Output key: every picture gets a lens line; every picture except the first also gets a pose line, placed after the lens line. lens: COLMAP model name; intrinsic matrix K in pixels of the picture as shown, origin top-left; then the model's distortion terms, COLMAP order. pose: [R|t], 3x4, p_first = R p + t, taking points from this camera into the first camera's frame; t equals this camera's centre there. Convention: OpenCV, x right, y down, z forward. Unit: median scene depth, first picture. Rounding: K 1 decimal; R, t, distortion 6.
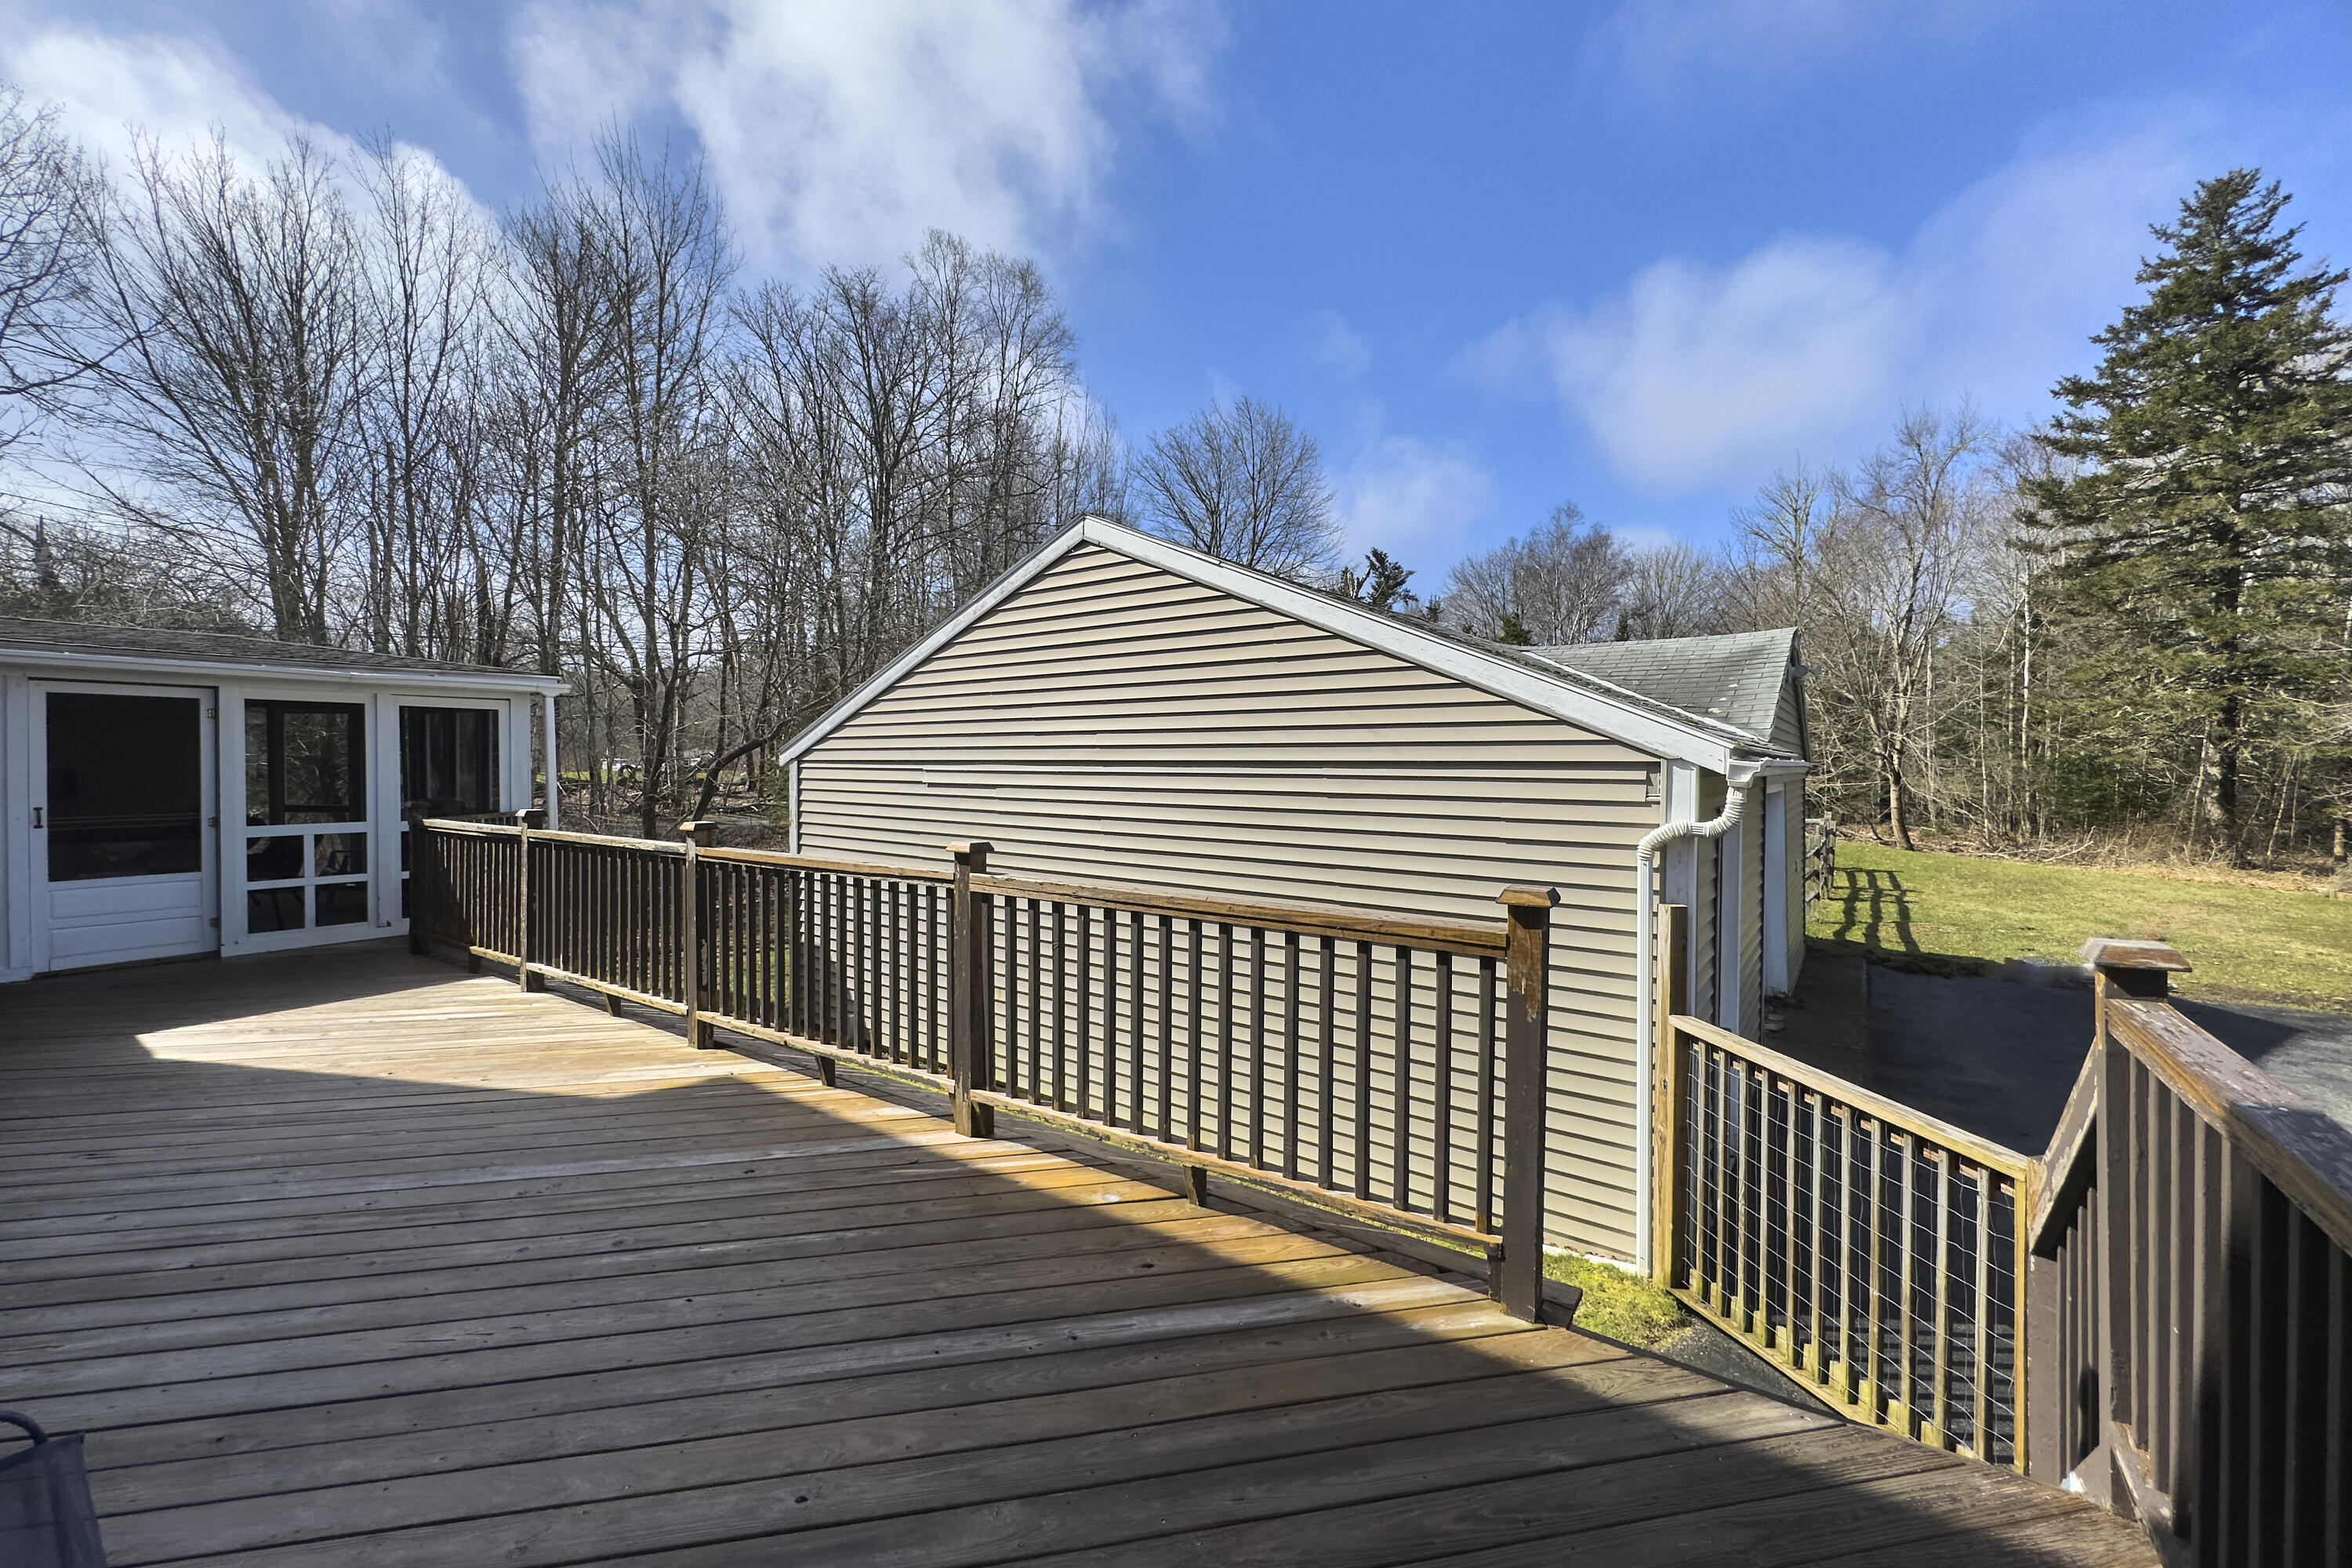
lens RADIAL K [[944.8, 0, 1177.6], [0, 944.8, 778.8], [0, 0, 1]] dist [-0.001103, 0.000153]
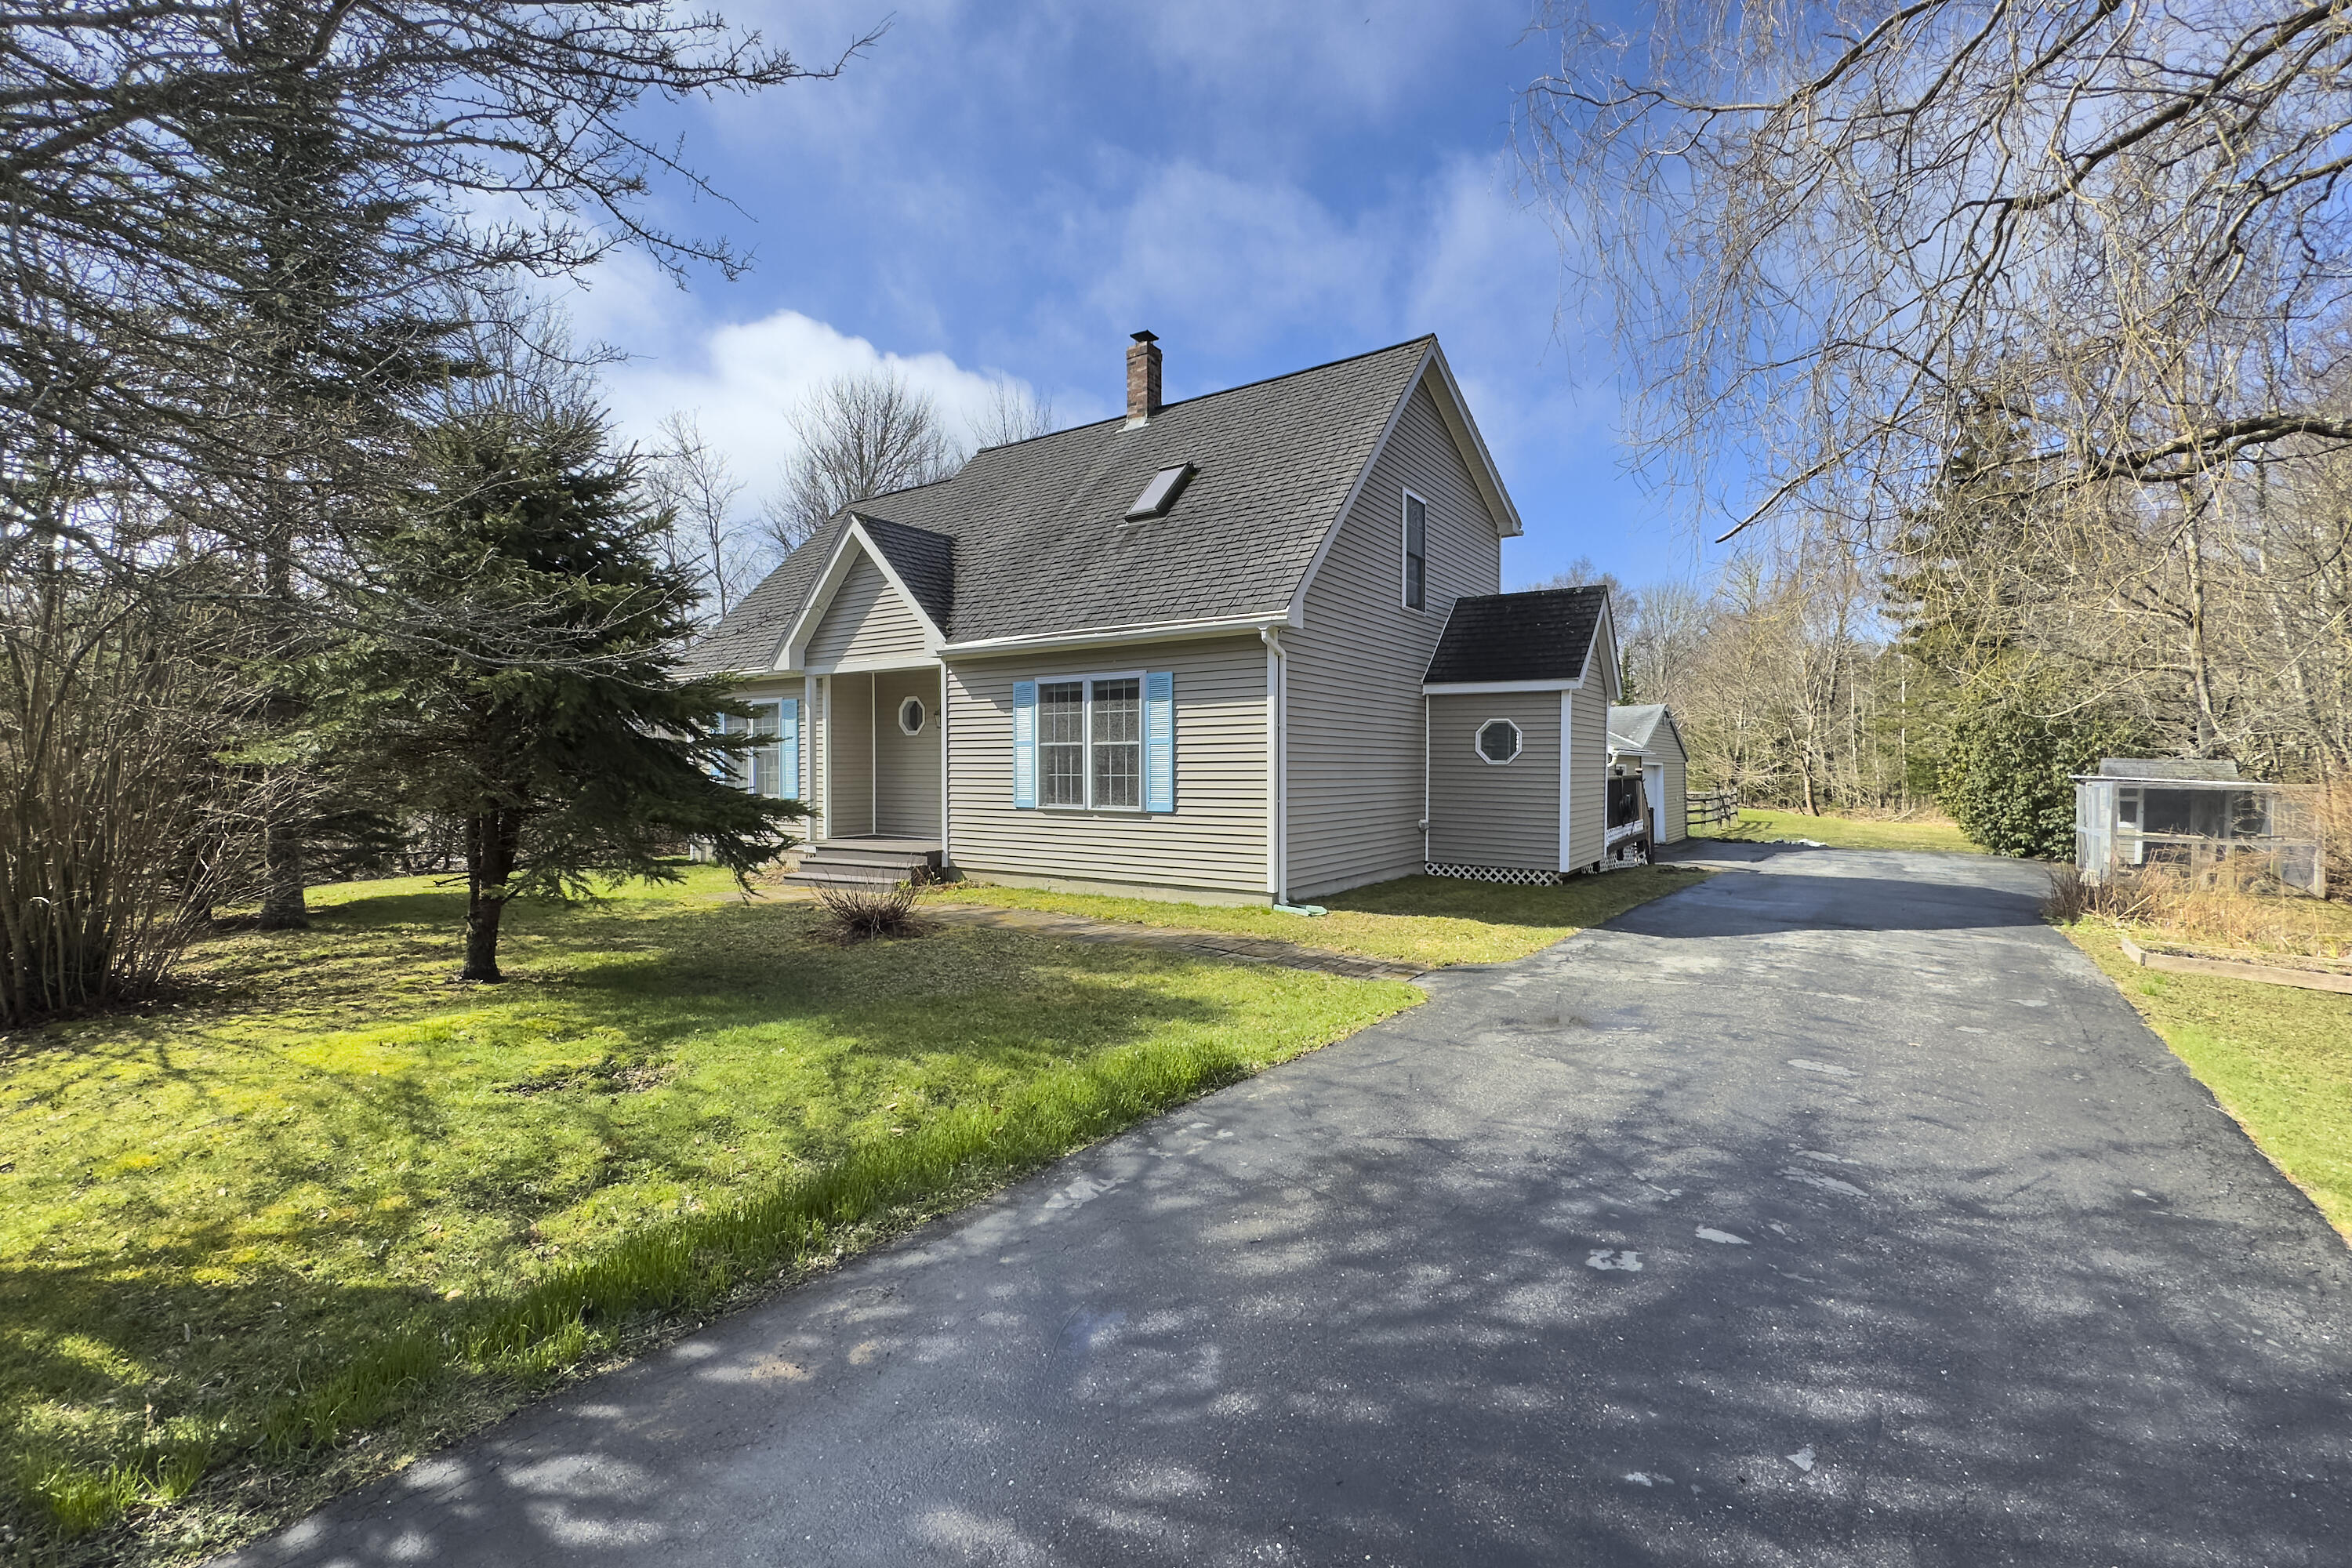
lens RADIAL K [[1001.2, 0, 1175.9], [0, 1001.2, 777.5], [0, 0, 1]] dist [0.002540, 0.000054]
pose [[0.999956, -0.009359, 0.000992, -0.255998], [0.009370, 0.999898, -0.010794, 0.018906], [-0.000891, 0.010802, 0.999941, -0.642934]]
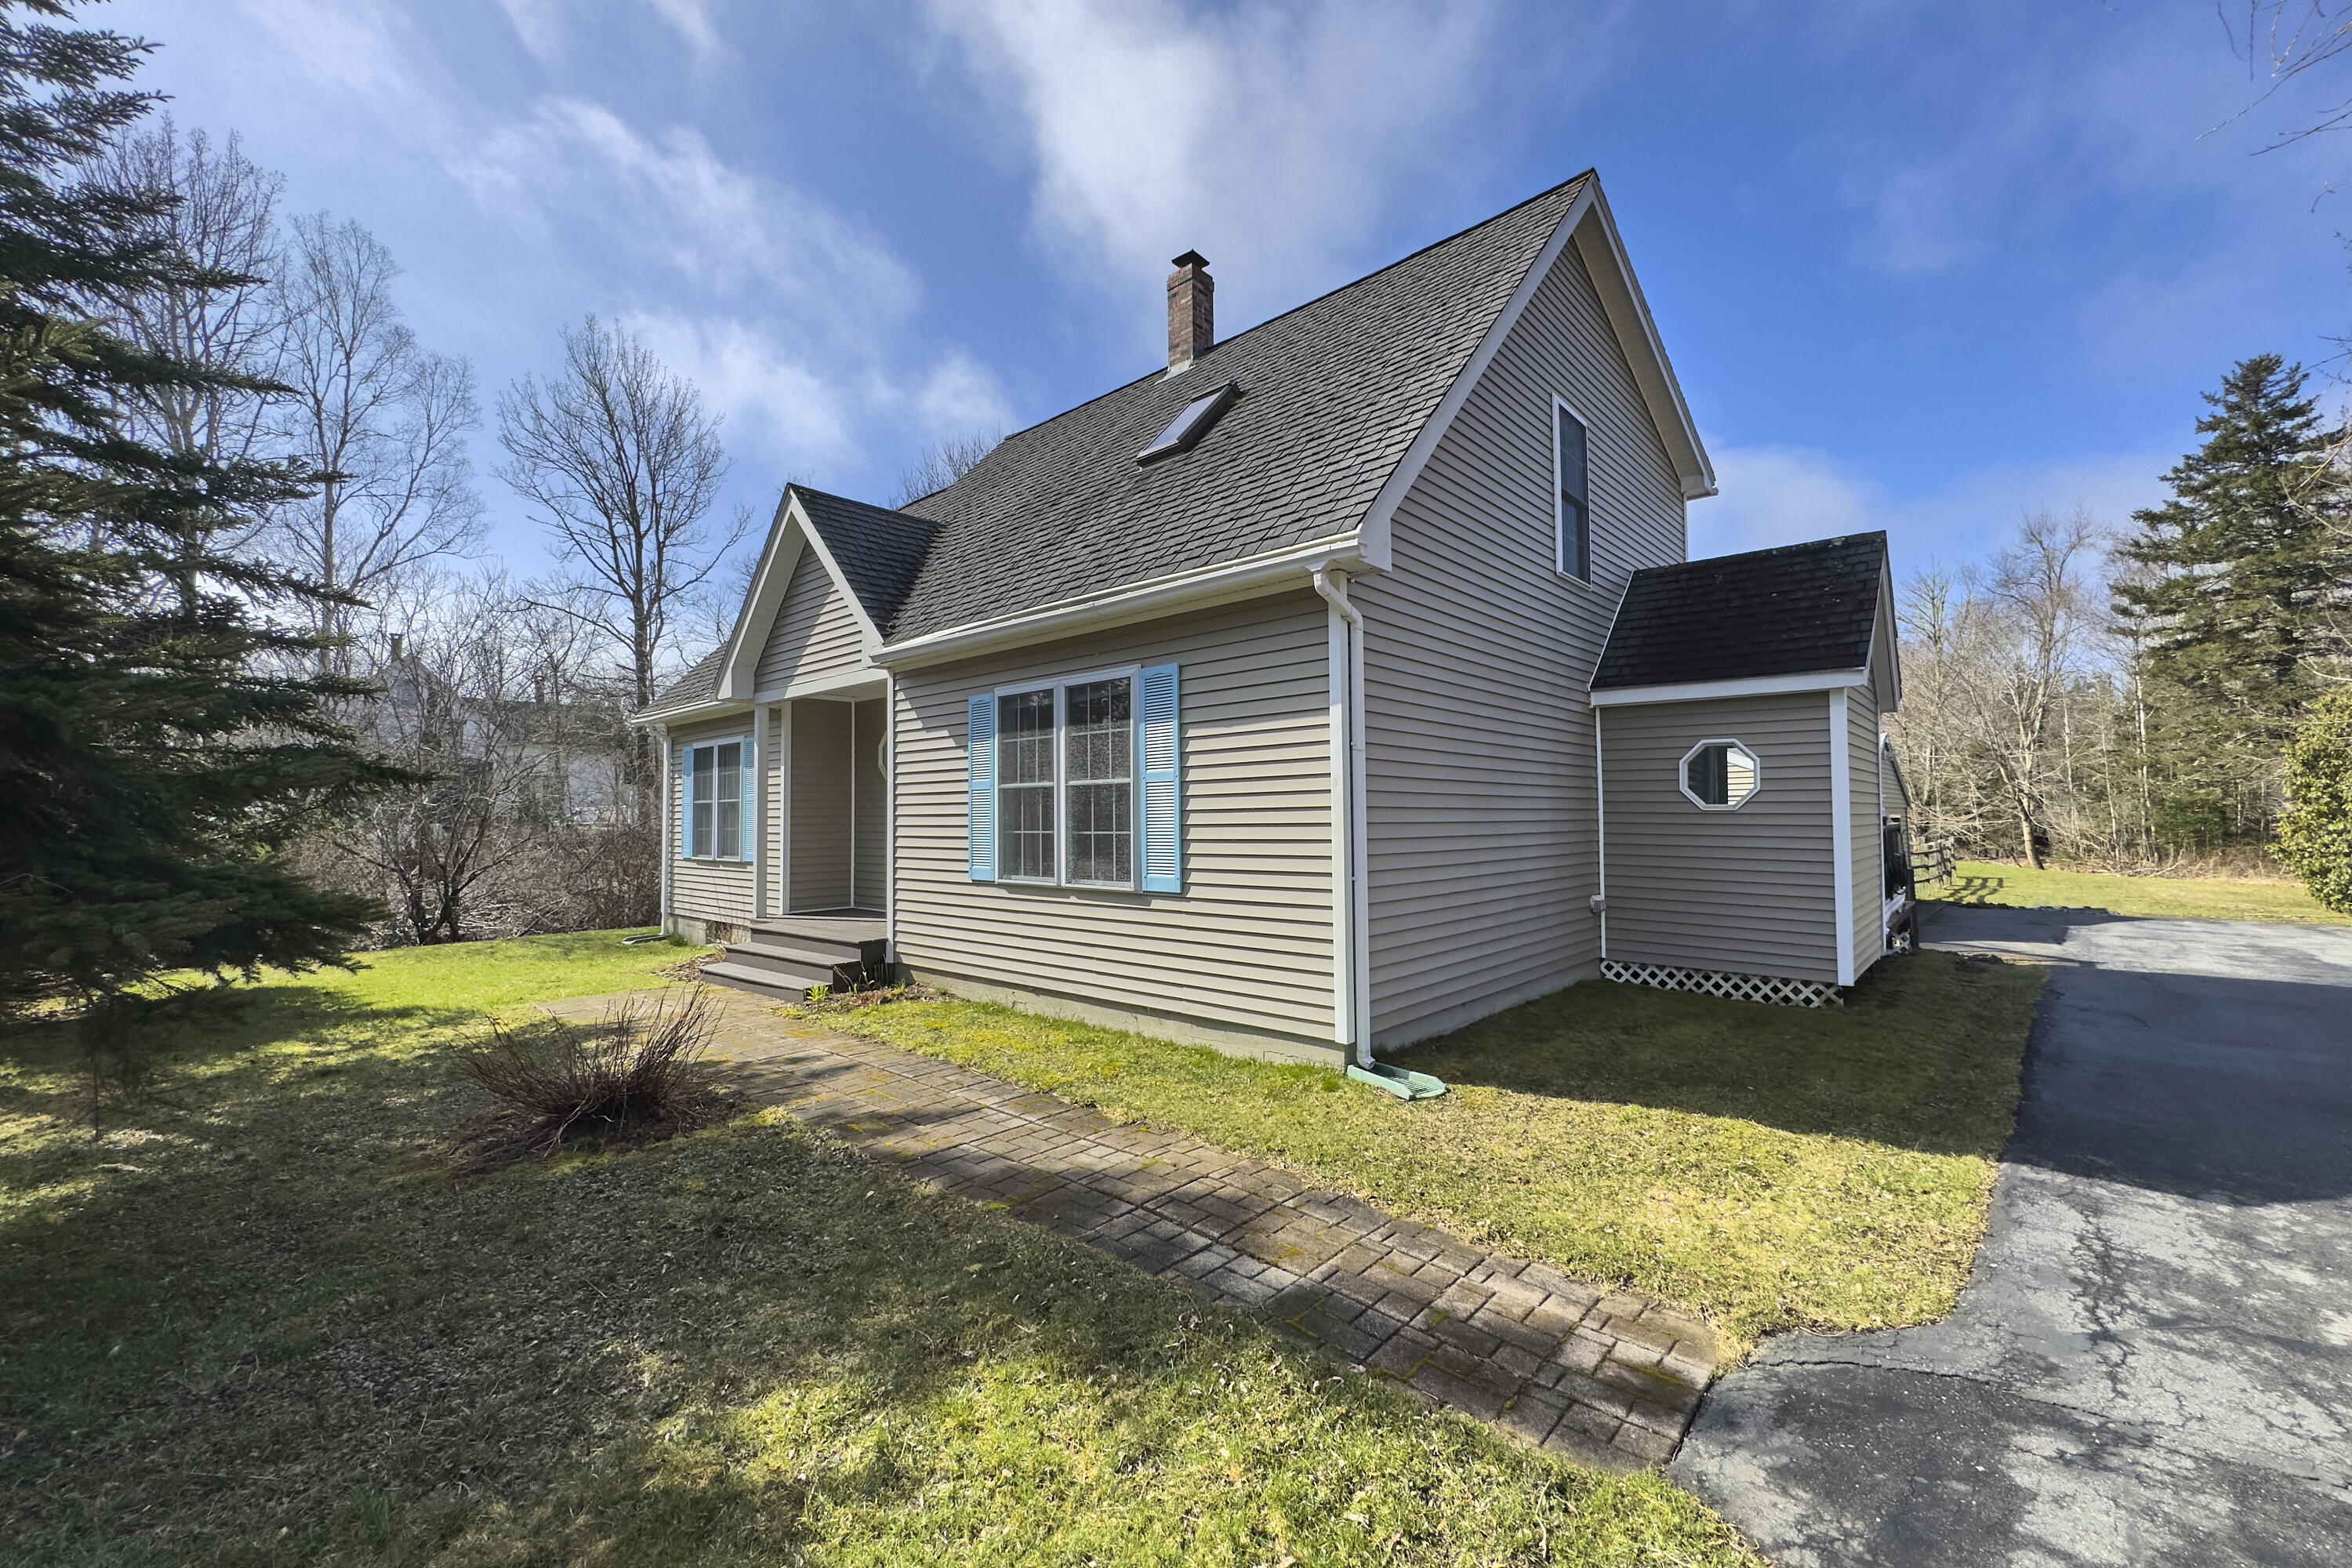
lens RADIAL K [[944.8, 0, 1169.6], [0, 944.8, 781.0], [0, 0, 1]] dist [-0.001103, 0.000153]
pose [[0.990257, -0.023015, -0.137333, -0.227494], [0.014591, 0.997968, -0.062030, 0.015315], [0.138482, 0.059421, 0.988581, -0.469893]]
